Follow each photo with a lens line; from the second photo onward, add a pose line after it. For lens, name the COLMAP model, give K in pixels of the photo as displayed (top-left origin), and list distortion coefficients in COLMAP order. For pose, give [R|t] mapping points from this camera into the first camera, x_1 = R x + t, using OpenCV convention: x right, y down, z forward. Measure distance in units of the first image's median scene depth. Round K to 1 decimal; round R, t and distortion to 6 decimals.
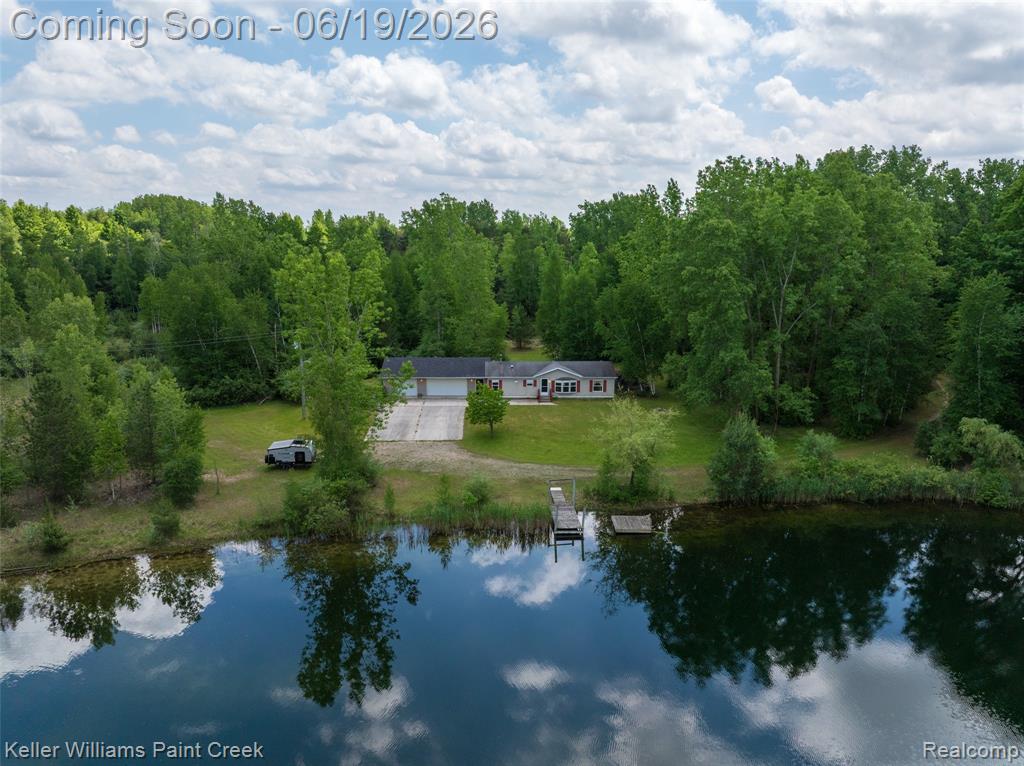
lens RADIAL K [[717.4, 0, 515.2], [0, 717.4, 381.8], [0, 0, 1]] dist [-0.061904, 0.019530]
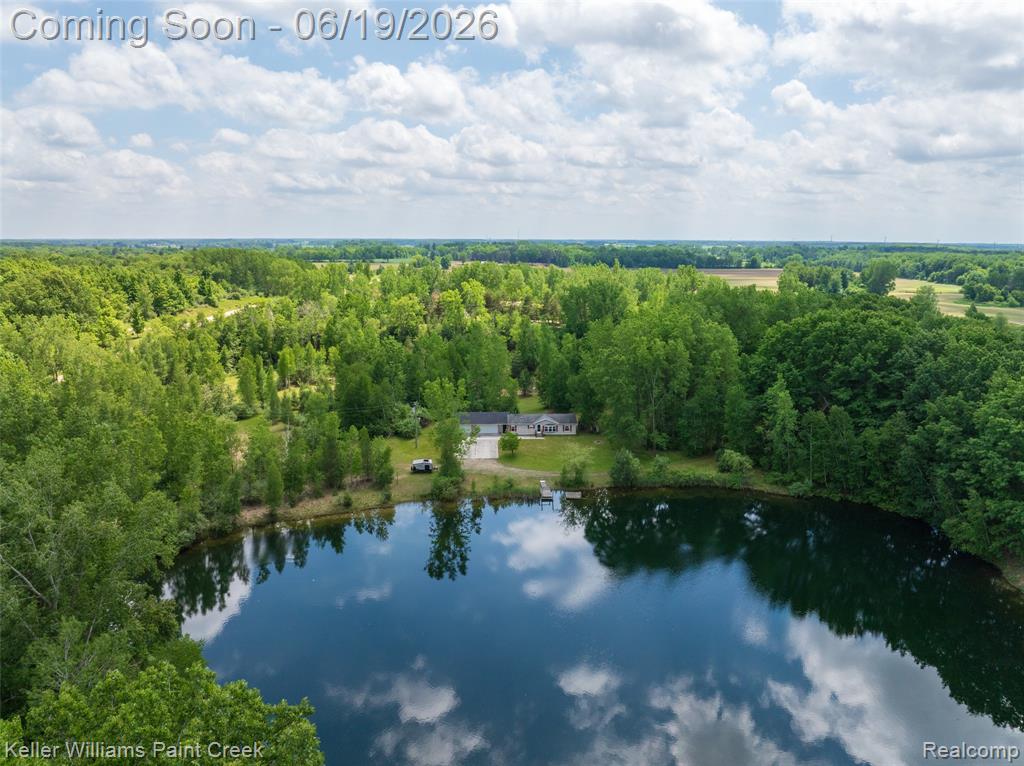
lens RADIAL K [[717.4, 0, 515.2], [0, 717.4, 381.8], [0, 0, 1]] dist [-0.061904, 0.019530]
pose [[0.999990, -0.002837, -0.003374, -0.015364], [0.002834, 0.999996, -0.000650, -0.118207], [0.003376, 0.000640, 0.999994, -0.912731]]
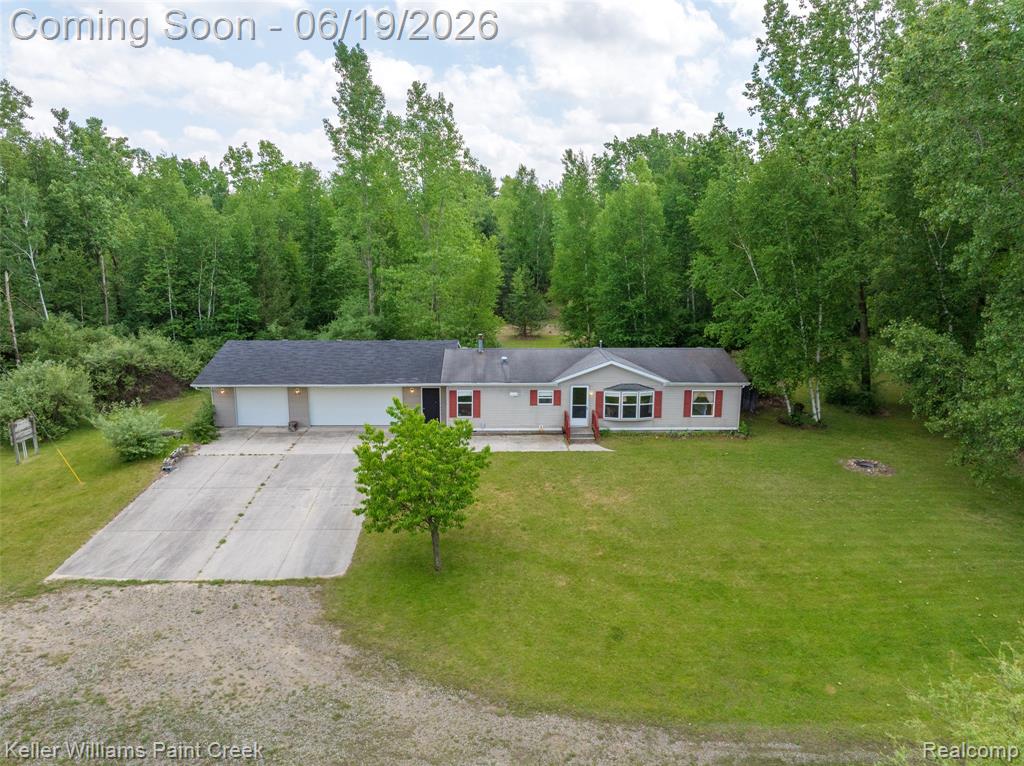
lens RADIAL K [[717.4, 0, 515.2], [0, 717.4, 381.8], [0, 0, 1]] dist [-0.061904, 0.019530]
pose [[0.999971, -0.001806, -0.007385, 0.005493], [0.001783, 0.999993, -0.003201, -0.006238], [0.007391, 0.003188, 0.999968, 0.577986]]
